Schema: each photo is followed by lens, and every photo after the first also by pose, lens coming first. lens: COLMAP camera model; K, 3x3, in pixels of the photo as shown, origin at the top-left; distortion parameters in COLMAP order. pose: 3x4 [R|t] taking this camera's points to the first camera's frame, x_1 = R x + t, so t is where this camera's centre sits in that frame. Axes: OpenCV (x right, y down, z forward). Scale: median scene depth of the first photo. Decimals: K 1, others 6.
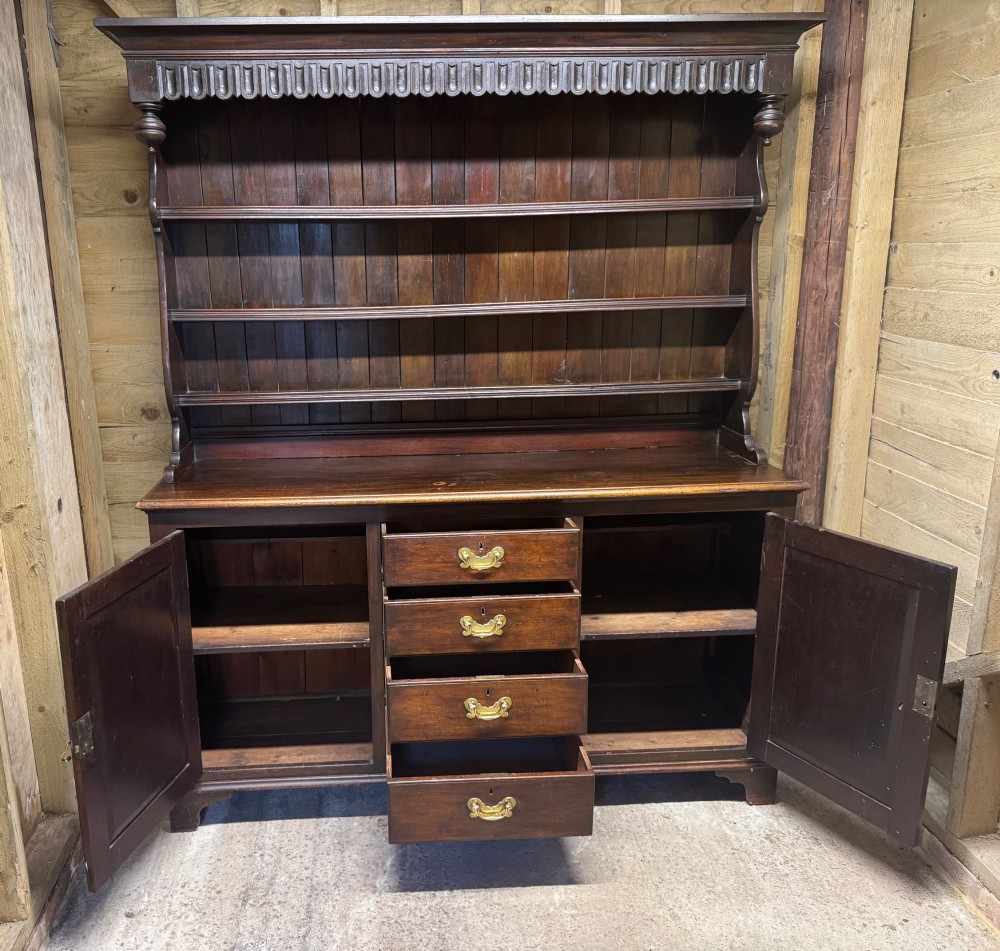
lens RADIAL K [[913.6, 0, 408.1], [0, 913.6, 480.5], [0, 0, 1]] dist [0.107499, -0.171599]
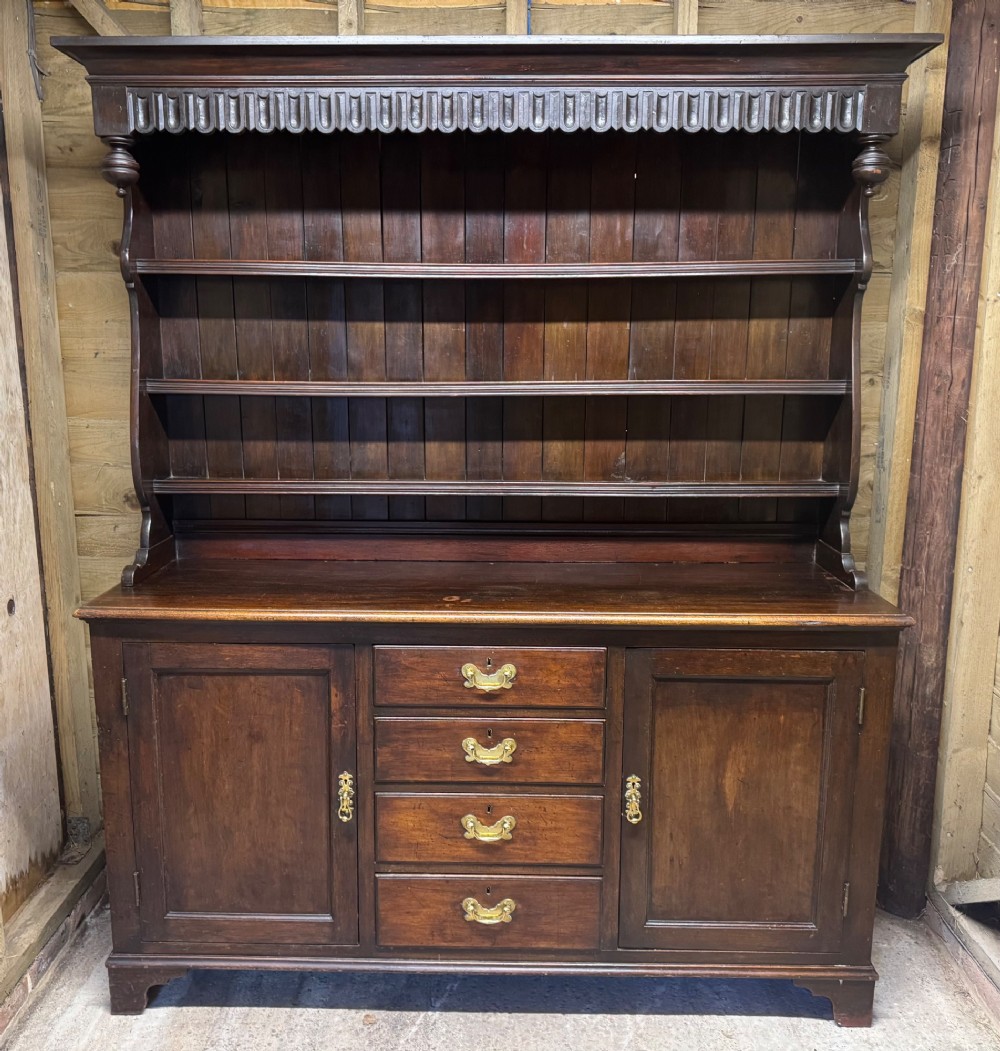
lens RADIAL K [[1004.8, 0, 477.0], [0, 1004.8, 527.4], [0, 0, 1]] dist [0.117317, -0.193384]
pose [[0.997091, 0.034320, -0.068056, 0.108102], [-0.037752, 0.998046, -0.049794, -0.015029], [0.066214, 0.052218, 0.996438, 0.098253]]
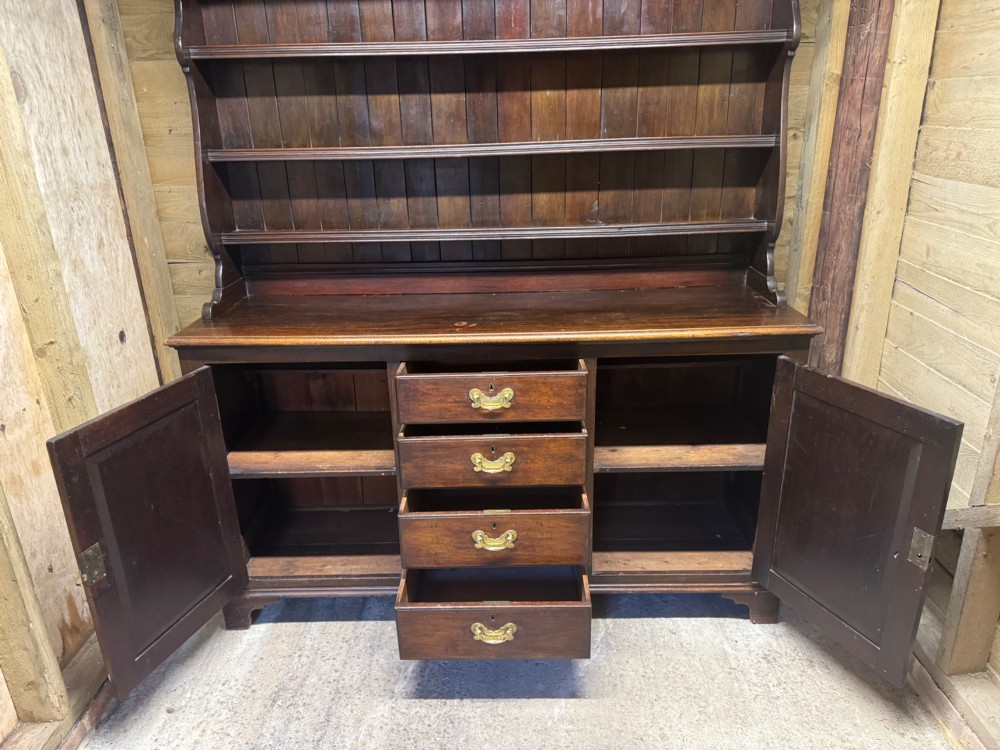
lens RADIAL K [[720.0, 0, 500.6], [0, 720.0, 380.5], [0, 0, 1]] dist [0.062125, -0.072866]
pose [[0.998005, 0.016284, -0.060999, 0.121371], [-0.009164, 0.993297, 0.115229, -0.024990], [0.062467, -0.114441, 0.991464, 0.174280]]
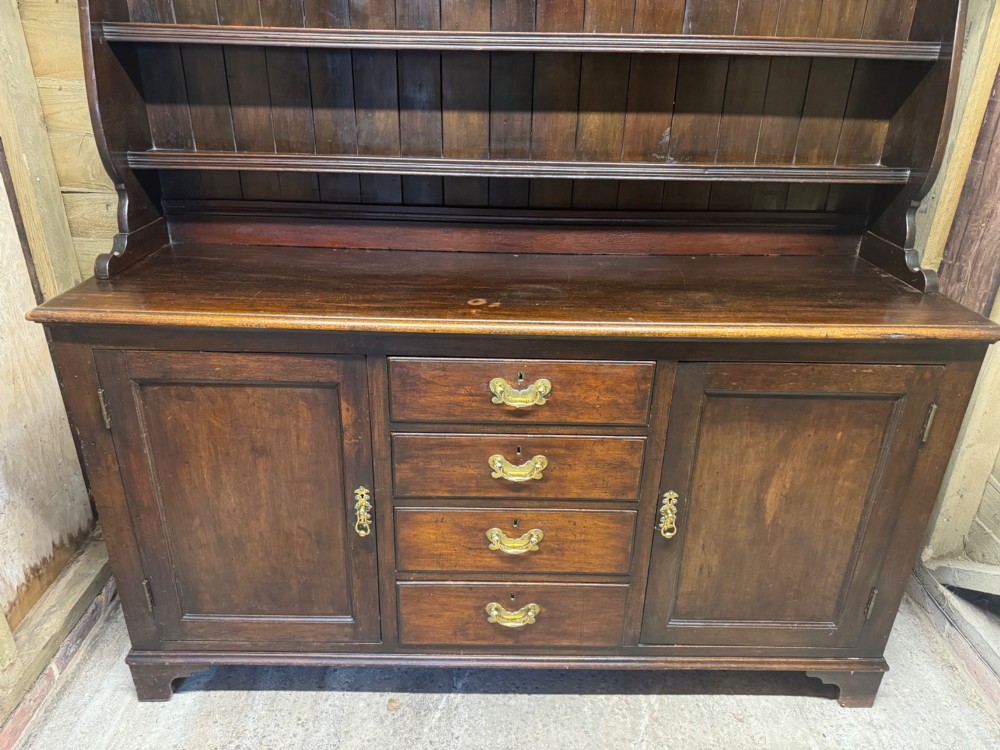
lens RADIAL K [[707.8, 0, 497.2], [0, 707.8, 381.9], [0, 0, 1]] dist [0.072969, -0.098657]
pose [[0.998344, 0.054302, -0.018975, 0.059465], [-0.049611, 0.979800, 0.193727, -0.039461], [0.029112, -0.192465, 0.980872, 0.420228]]
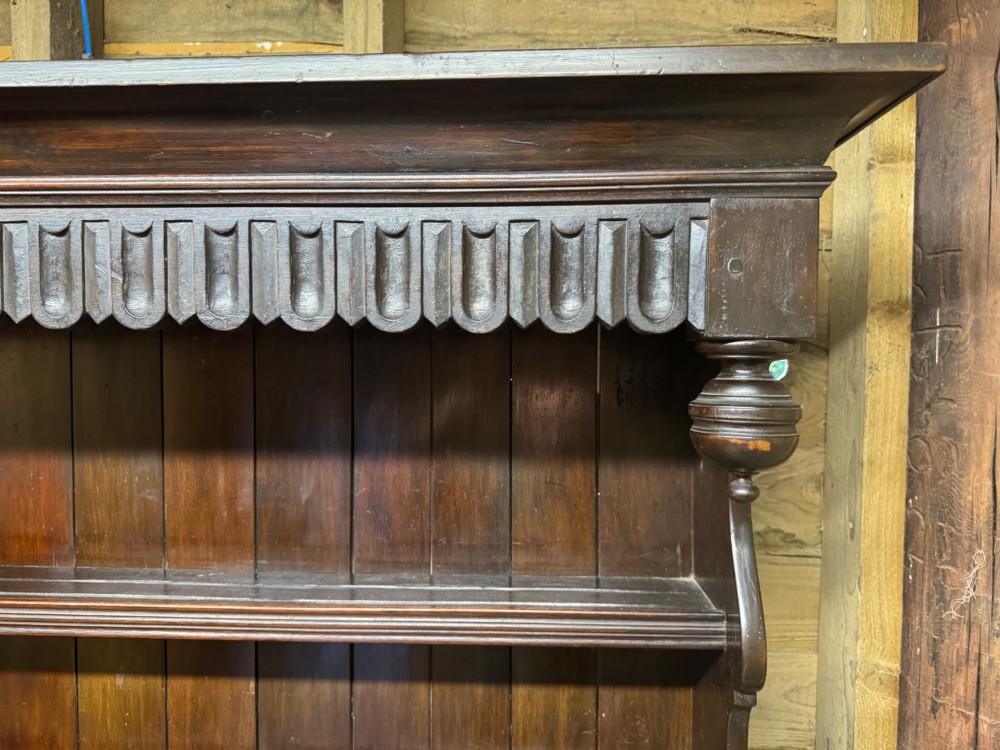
lens RADIAL K [[725.3, 0, 503.3], [0, 725.3, 377.0], [0, 0, 1]] dist [-0.004328, -0.002758]
pose [[0.993331, 0.026822, -0.112137, 0.312241], [-0.048992, 0.978587, -0.199919, -0.322856], [0.104374, 0.204079, 0.973374, 0.709379]]
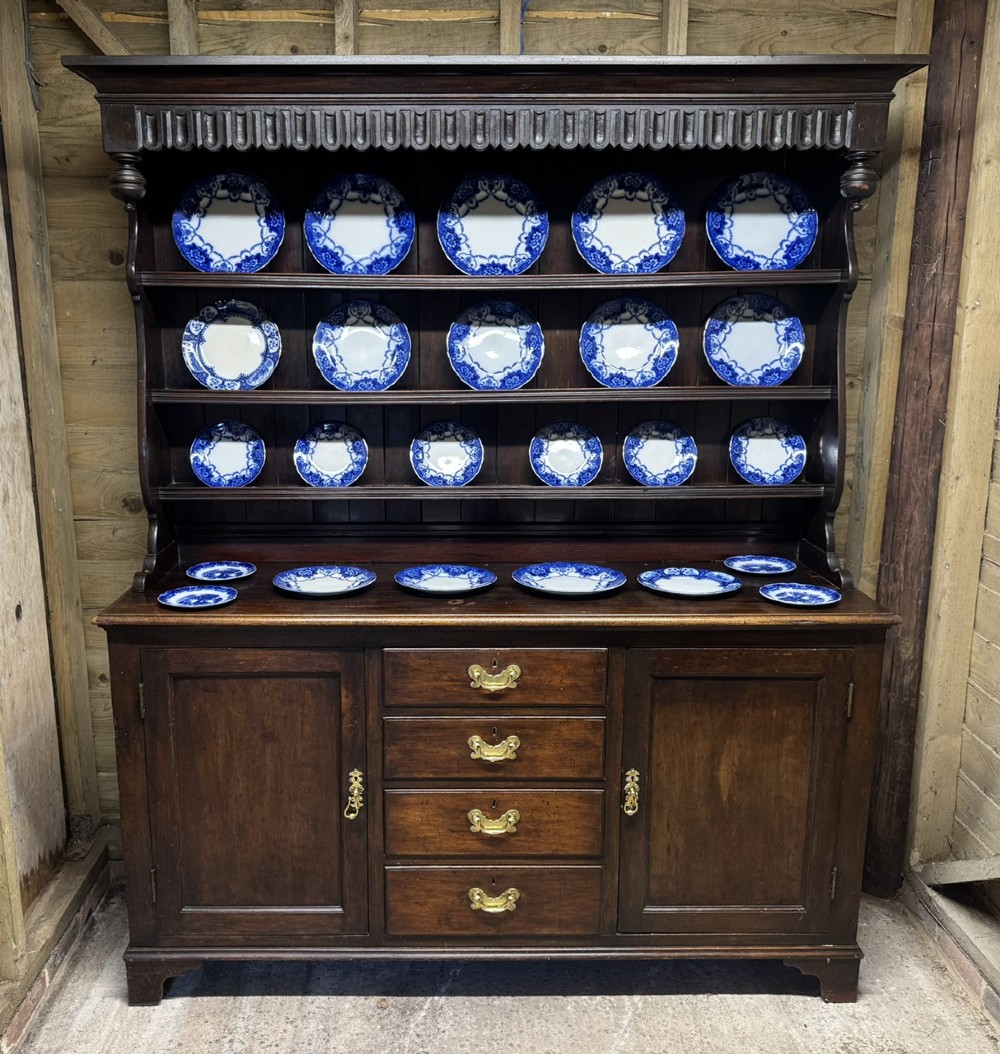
lens RADIAL K [[1011.9, 0, 442.0], [0, 1011.9, 529.9], [0, 0, 1]] dist [0.111639, -0.189347]
pose [[0.998743, 0.026137, -0.042764, 0.055958], [-0.027356, 0.999228, -0.028181, -0.033741], [0.041994, 0.029315, 0.998688, 0.061217]]
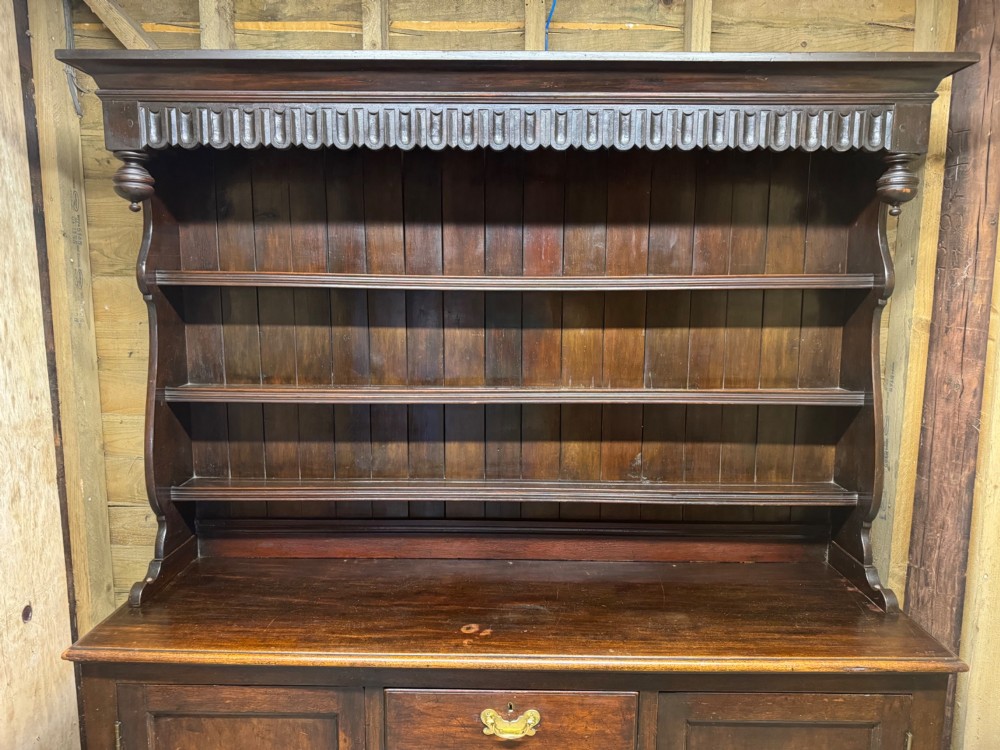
lens RADIAL K [[705.6, 0, 499.4], [0, 705.6, 375.2], [0, 0, 1]] dist [0.078016, -0.096301]
pose [[0.997890, 0.031712, -0.056655, 0.080302], [-0.037726, 0.993385, -0.108460, -0.133788], [0.052840, 0.110369, 0.992485, 0.358103]]
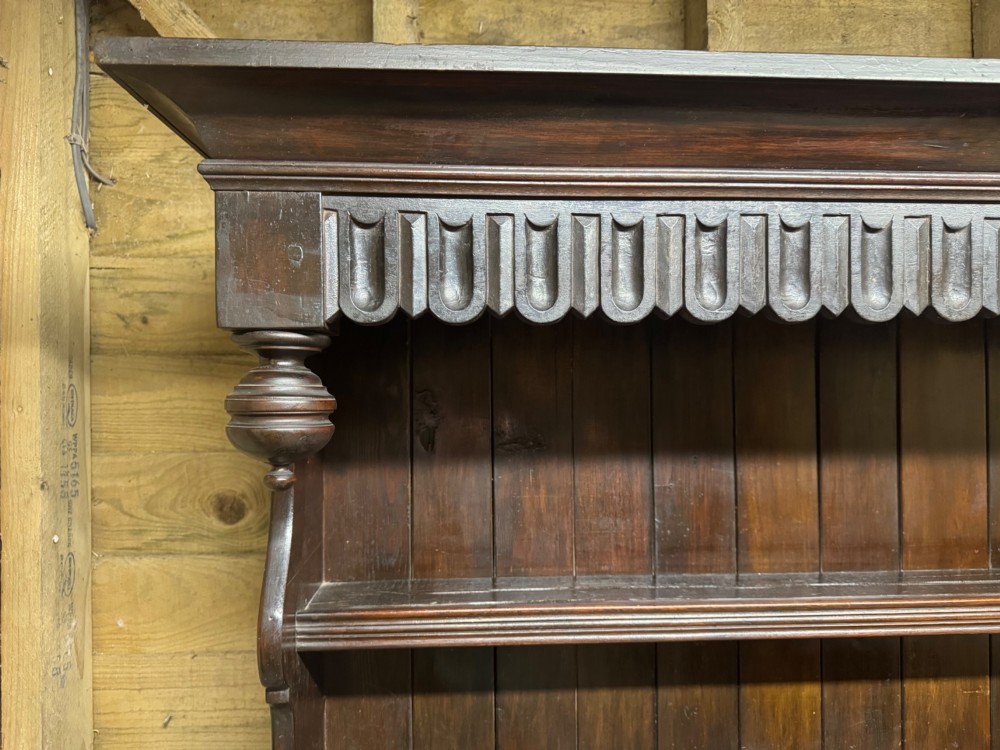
lens RADIAL K [[718.8, 0, 500.2], [0, 718.8, 377.0], [0, 0, 1]] dist [-0.000734, -0.005842]
pose [[0.999722, 0.013113, 0.019599, -0.190172], [-0.007928, 0.969646, -0.244386, -0.297467], [-0.022209, 0.244163, 0.969480, 0.689747]]
